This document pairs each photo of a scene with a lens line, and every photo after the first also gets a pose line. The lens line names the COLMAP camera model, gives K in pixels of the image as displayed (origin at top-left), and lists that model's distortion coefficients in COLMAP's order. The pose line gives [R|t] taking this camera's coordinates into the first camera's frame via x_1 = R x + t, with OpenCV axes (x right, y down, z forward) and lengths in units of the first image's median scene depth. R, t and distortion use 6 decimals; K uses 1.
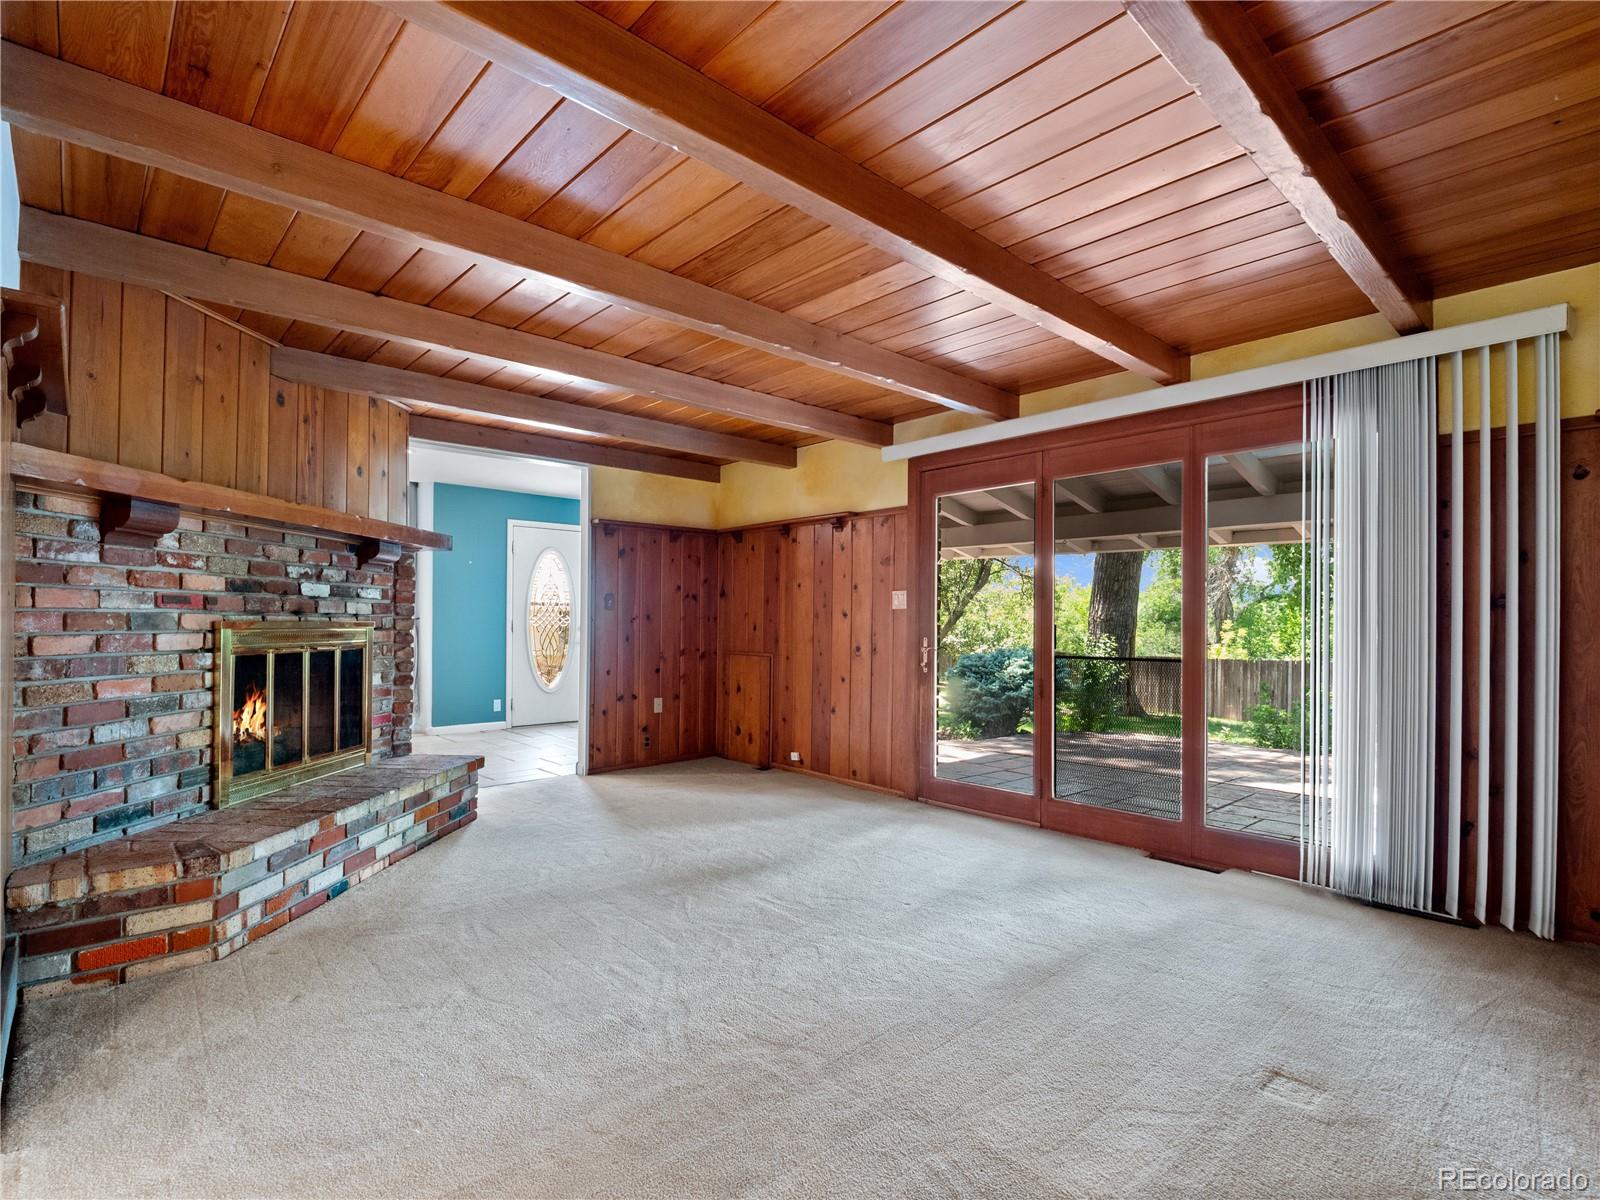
lens RADIAL K [[797.3, 0, 797.1], [0, 797.3, 618.1], [0, 0, 1]] dist [-0.000076, -0.016624]
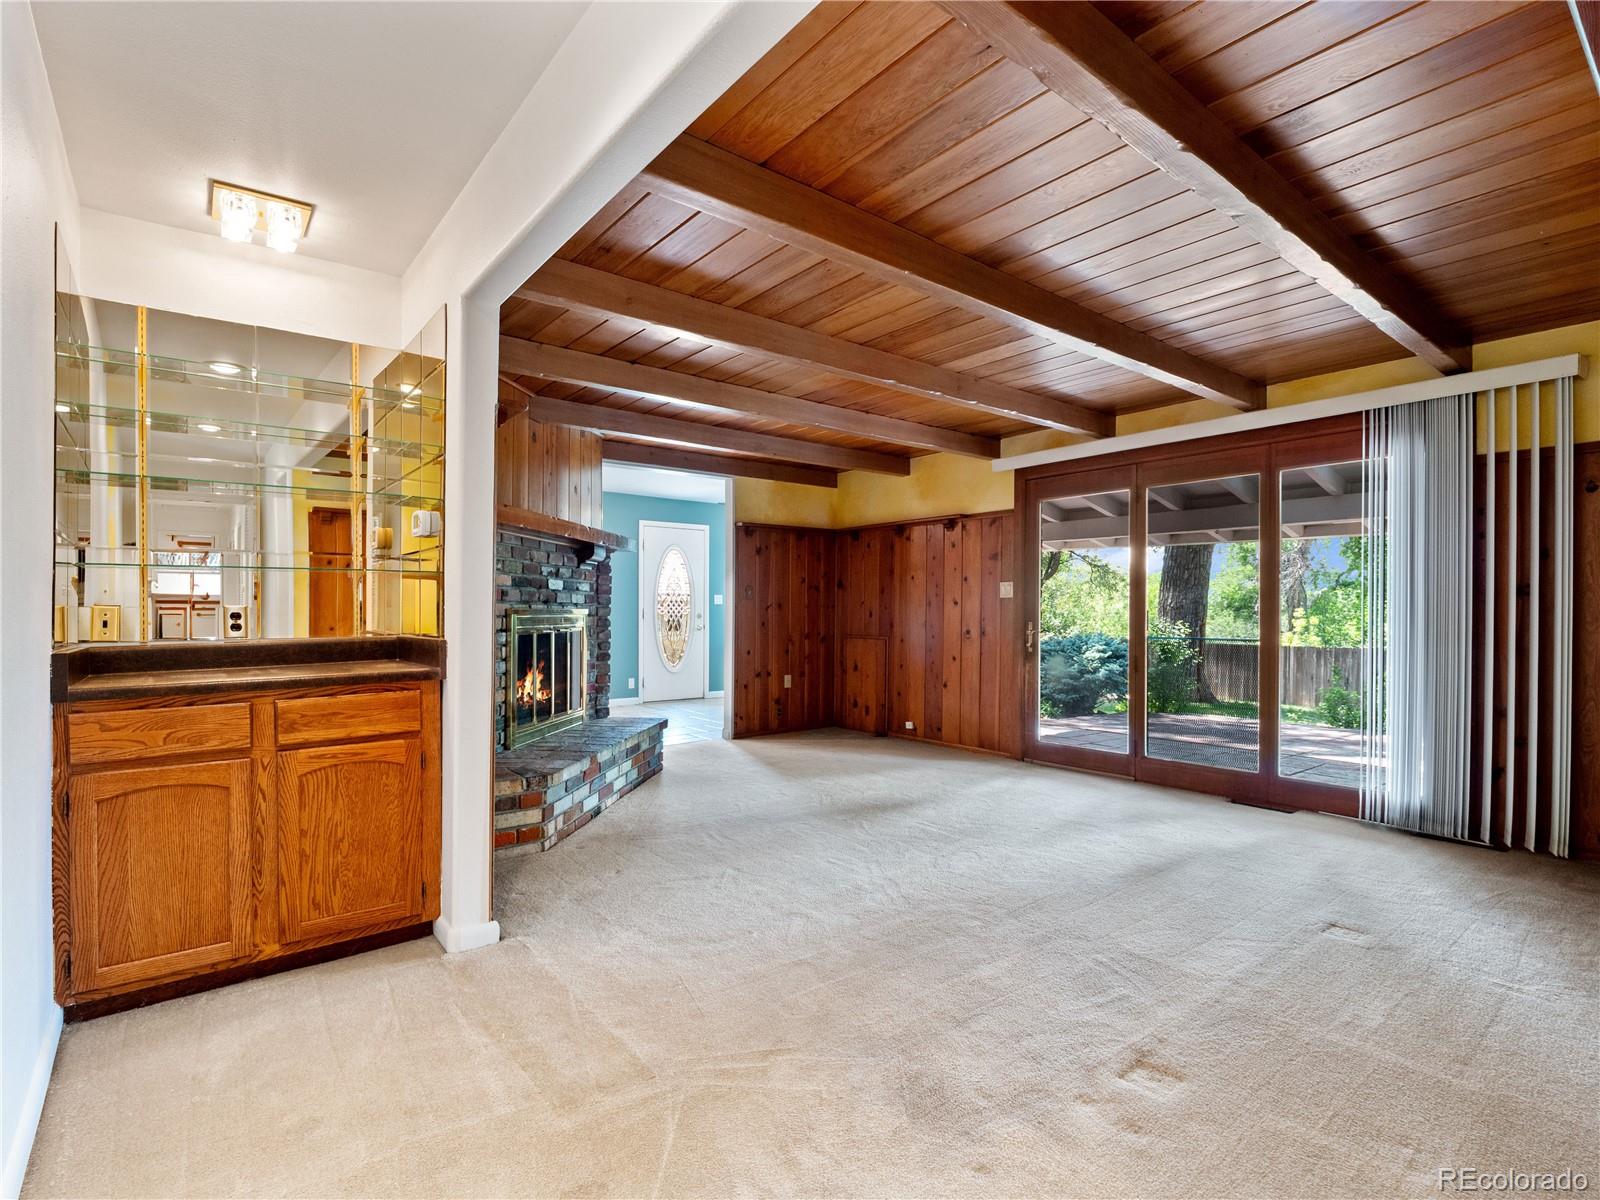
lens RADIAL K [[788.1, 0, 795.3], [0, 788.1, 614.4], [0, 0, 1]] dist [-0.000444, -0.015681]
pose [[0.997121, -0.002246, -0.075790, -0.131302], [0.002940, 0.999955, 0.009035, 0.002313], [0.075767, -0.009232, 0.997083, -0.248192]]
